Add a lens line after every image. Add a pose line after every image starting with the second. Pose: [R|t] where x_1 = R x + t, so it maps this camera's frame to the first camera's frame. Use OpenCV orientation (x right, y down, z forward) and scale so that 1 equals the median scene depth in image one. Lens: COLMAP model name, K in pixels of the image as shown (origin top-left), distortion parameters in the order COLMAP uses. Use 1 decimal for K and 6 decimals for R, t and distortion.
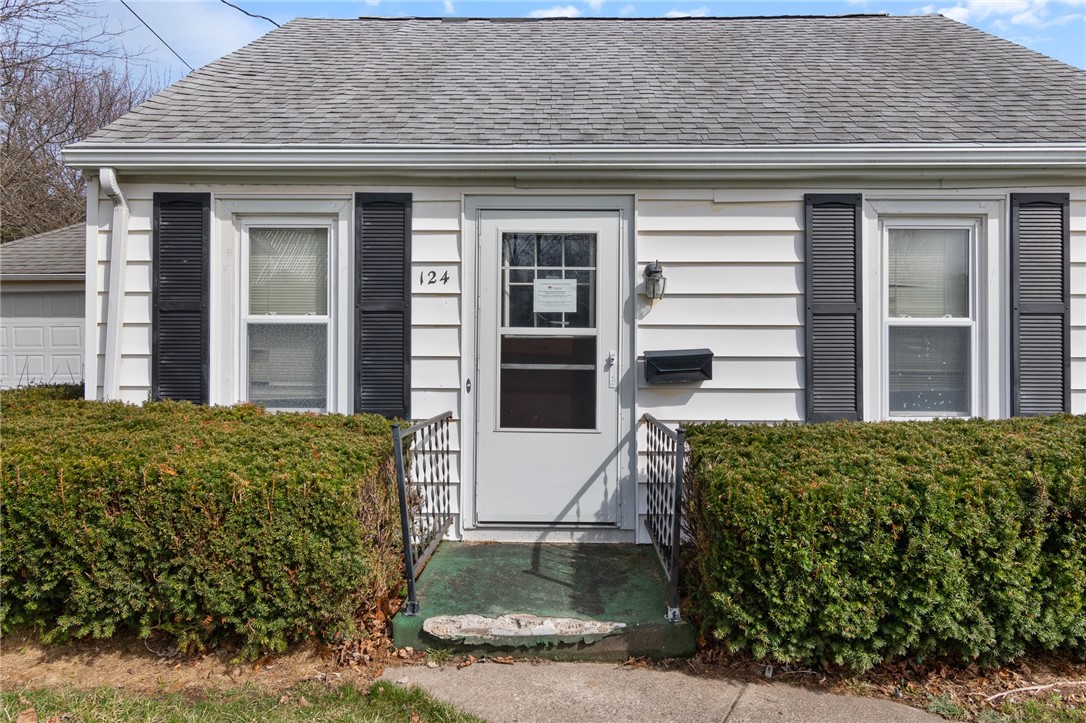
lens RADIAL K [[692.3, 0, 545.5], [0, 692.3, 334.9], [0, 0, 1]] dist [0.000859, 0.000066]
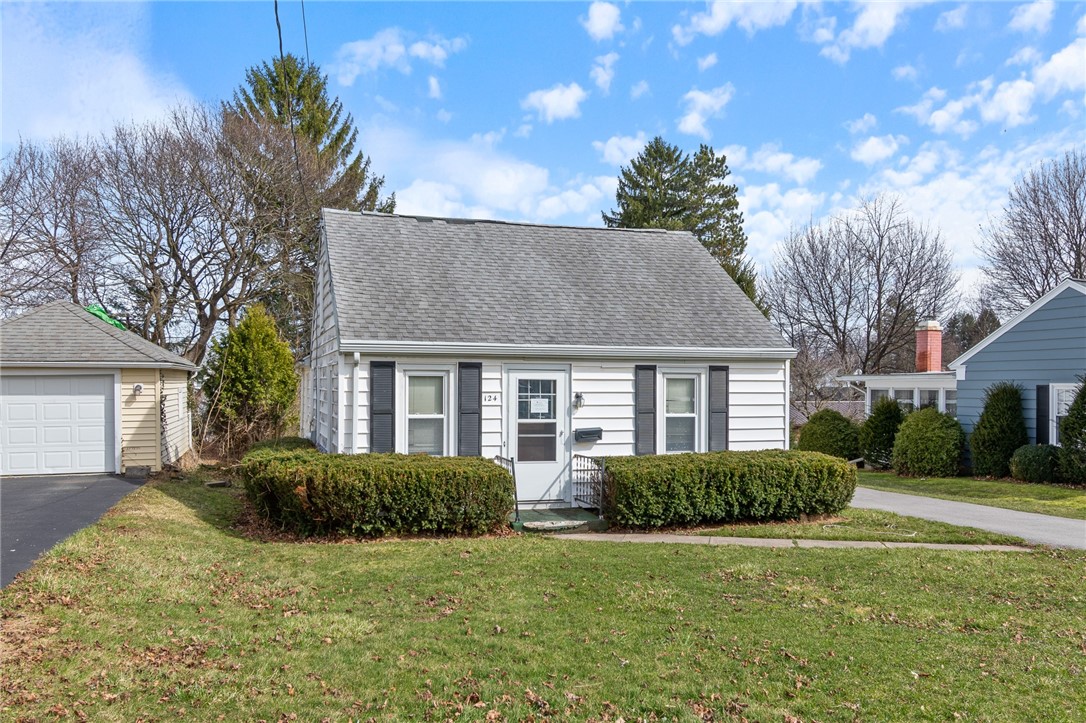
lens RADIAL K [[860.0, 0, 540.9], [0, 860.0, 383.8], [0, 0, 1]] dist [-0.000628, -0.001832]
pose [[0.950444, 0.002583, 0.310886, -0.912493], [-0.004205, 0.999981, 0.004545, -0.146868], [-0.310868, -0.005627, 0.950436, -1.836959]]
